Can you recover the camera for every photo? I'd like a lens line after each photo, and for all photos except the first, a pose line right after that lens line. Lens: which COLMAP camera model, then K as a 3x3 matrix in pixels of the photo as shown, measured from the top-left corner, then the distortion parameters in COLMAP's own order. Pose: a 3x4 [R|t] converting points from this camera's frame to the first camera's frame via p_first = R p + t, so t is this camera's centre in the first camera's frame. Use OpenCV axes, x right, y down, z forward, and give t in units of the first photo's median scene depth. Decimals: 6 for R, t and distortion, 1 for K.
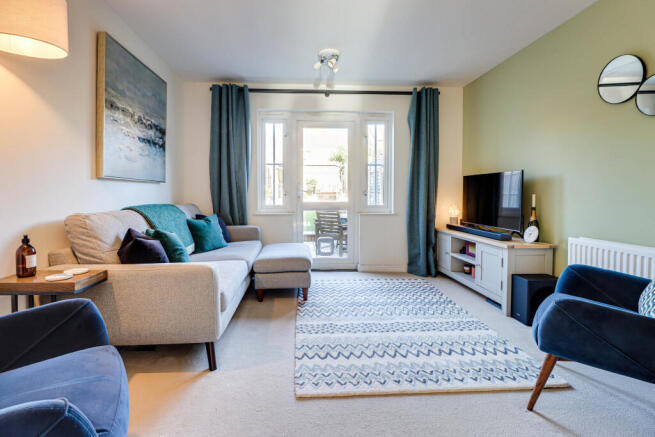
lens RADIAL K [[307.3, 0, 317.3], [0, 307.3, 200.7], [0, 0, 1]] dist [-0.001032, -0.000187]
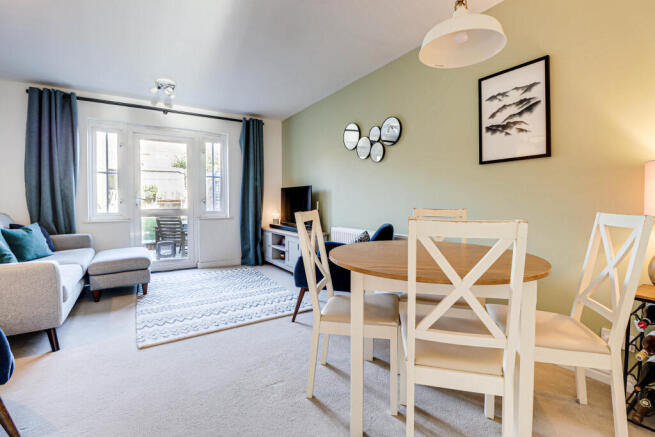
lens RADIAL K [[297.9, 0, 327.9], [0, 297.9, 206.8], [0, 0, 1]] dist [0.002219, -0.012204]
pose [[0.869635, -0.012074, 0.493548, 0.008629], [0.013937, 0.999903, -0.000097, 0.005842], [-0.493499, 0.006963, 0.869719, -0.247292]]
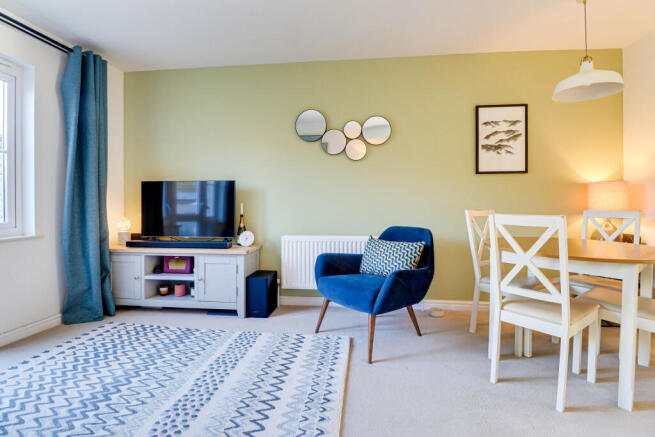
lens RADIAL K [[308.4, 0, 329.4], [0, 308.4, 204.5], [0, 0, 1]] dist [-0.003362, -0.000520]
pose [[0.180283, -0.009227, 0.983572, -0.265673], [0.022043, 0.999743, 0.005338, -0.011062], [-0.983368, 0.020719, 0.180440, 0.365107]]
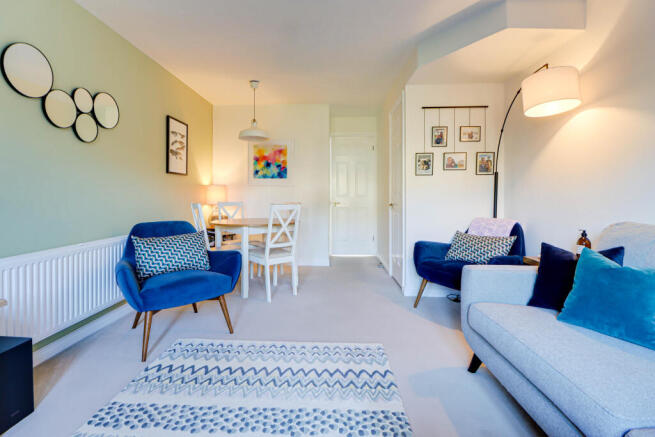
lens RADIAL K [[308.7, 0, 313.6], [0, 308.7, 196.3], [0, 0, 1]] dist [-0.001126, -0.000196]
pose [[-0.991798, -0.002131, 0.127797, 0.026101], [0.000887, 0.999722, 0.023553, -0.028865], [-0.127812, 0.023473, -0.991521, 1.011472]]
